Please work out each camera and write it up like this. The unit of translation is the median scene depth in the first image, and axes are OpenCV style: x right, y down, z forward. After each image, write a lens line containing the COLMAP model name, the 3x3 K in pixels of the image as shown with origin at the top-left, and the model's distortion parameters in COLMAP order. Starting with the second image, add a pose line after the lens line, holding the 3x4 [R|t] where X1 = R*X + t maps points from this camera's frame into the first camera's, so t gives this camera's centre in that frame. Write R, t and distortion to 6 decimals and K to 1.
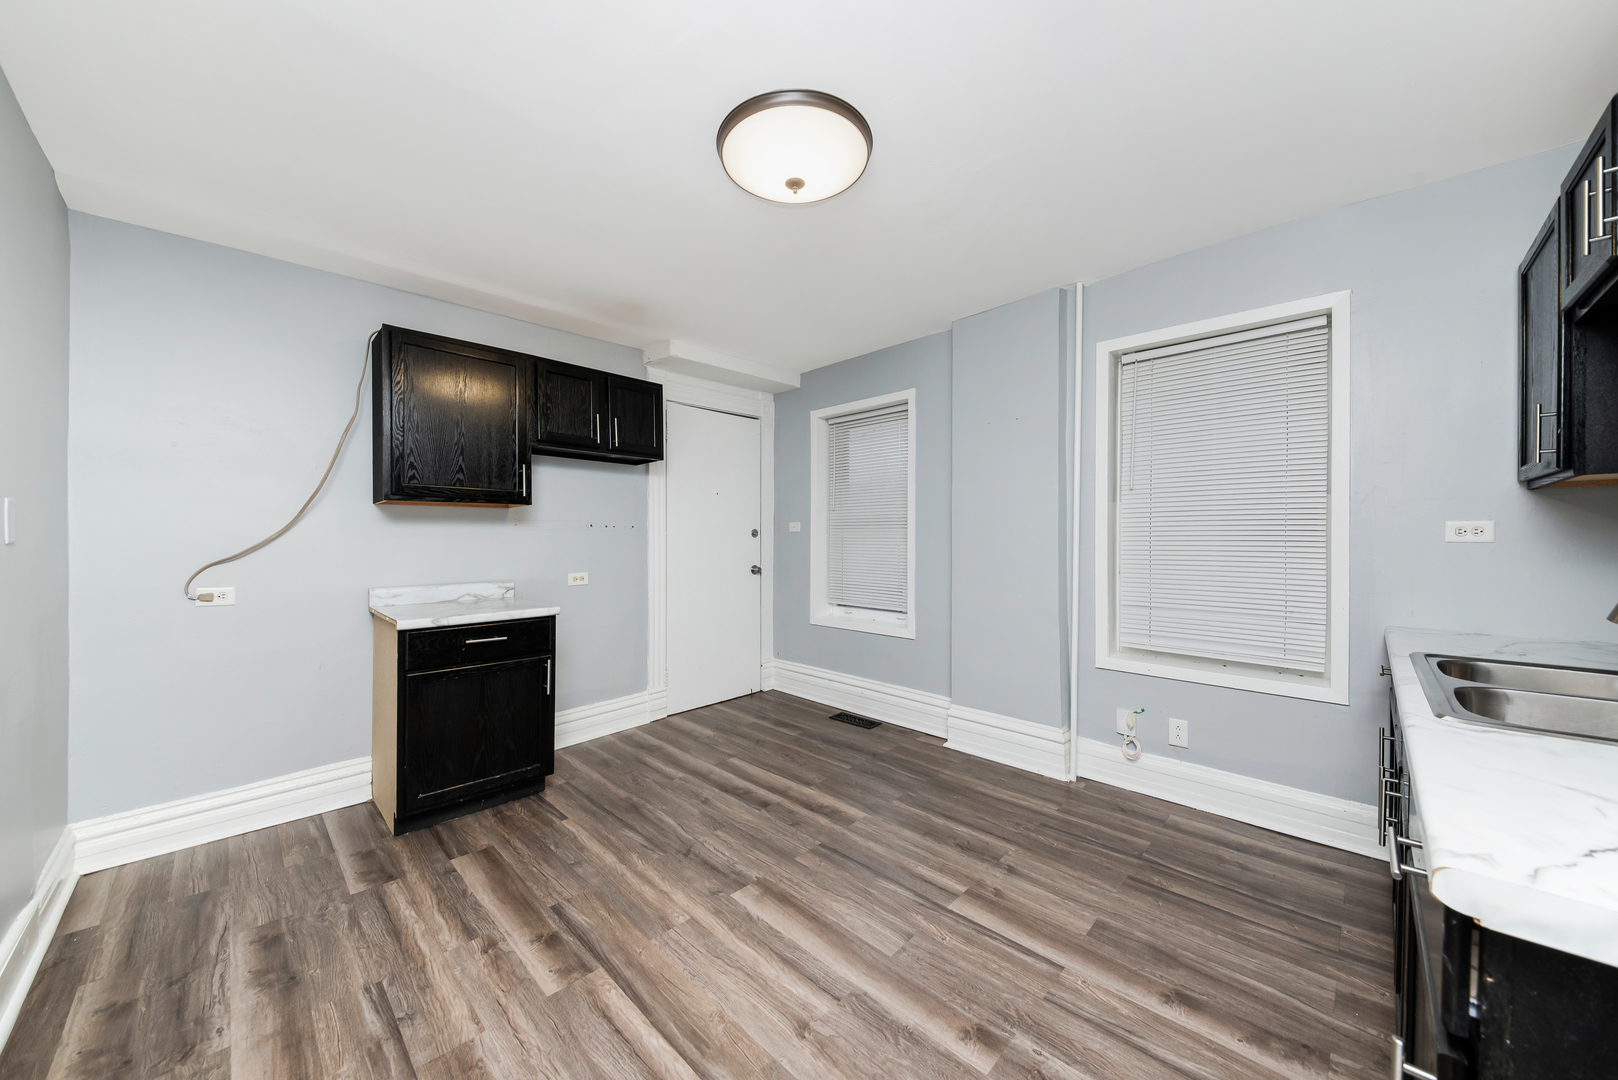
lens RADIAL K [[573.8, 0, 804.7], [0, 573.8, 539.8], [0, 0, 1]] dist [0.031352, -0.021656]
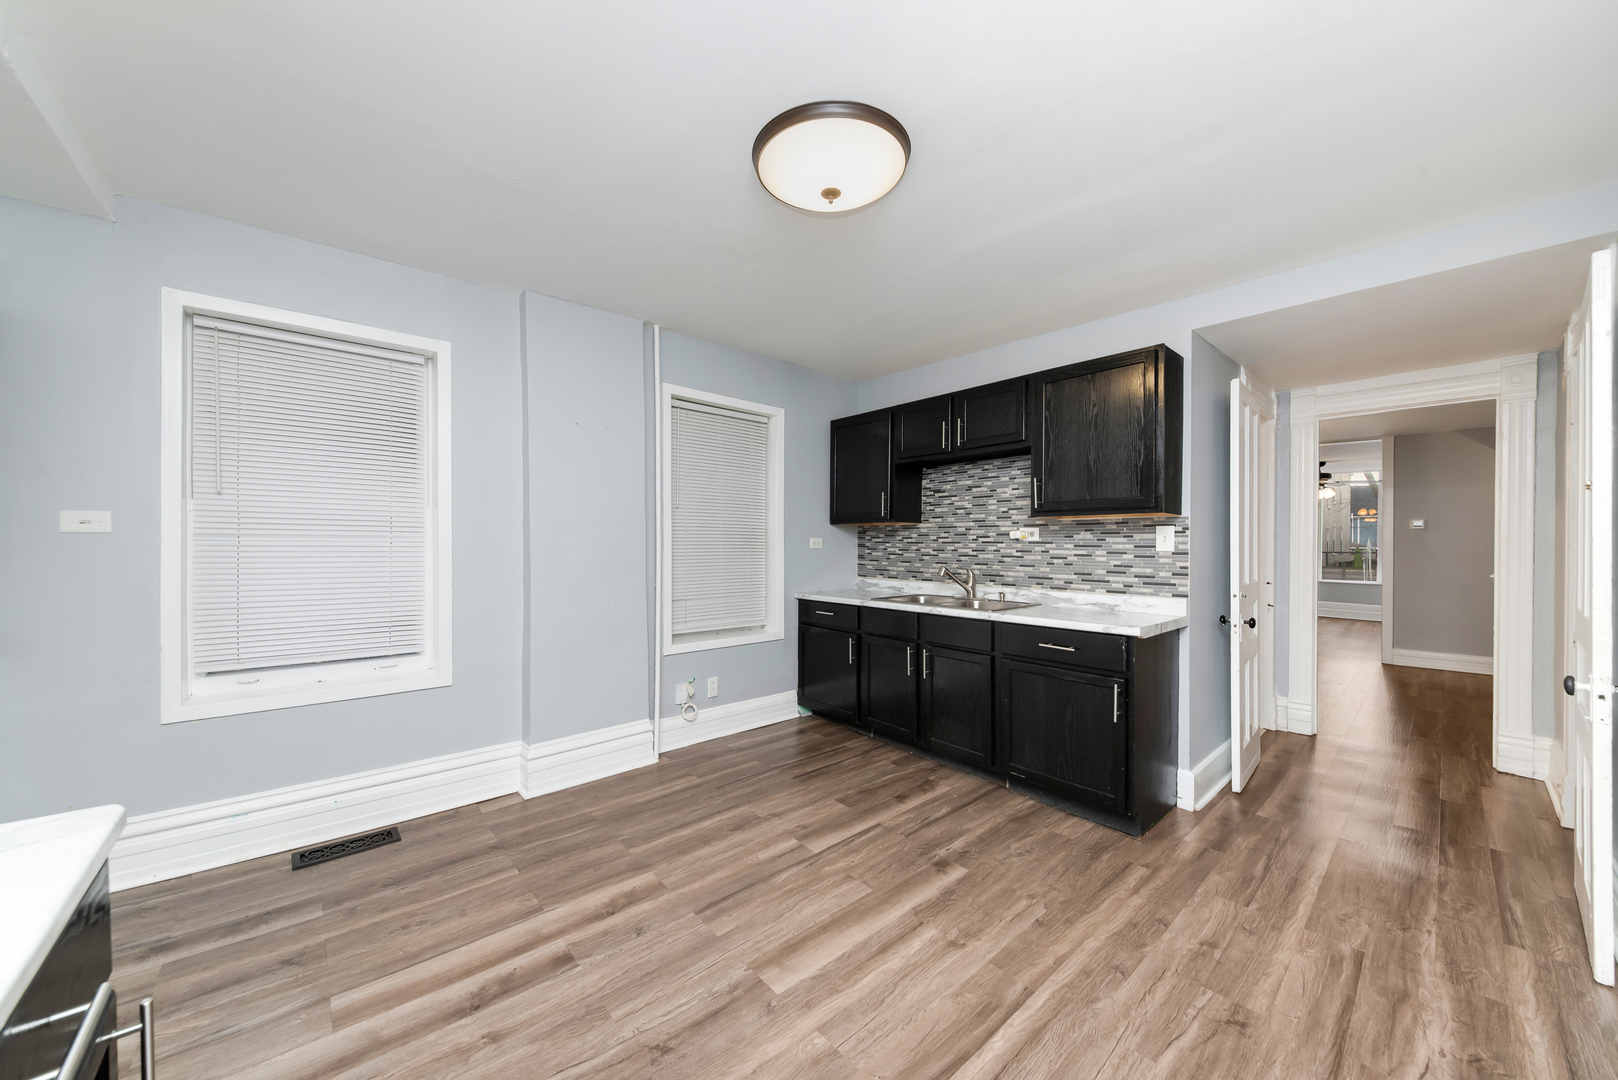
lens RADIAL K [[573.8, 0, 804.7], [0, 573.8, 539.8], [0, 0, 1]] dist [0.031352, -0.021656]
pose [[0.083490, -0.000232, 0.996509, -0.786961], [0.003999, 0.999992, -0.000102, -0.018433], [-0.996501, 0.003994, 0.083490, 0.750792]]
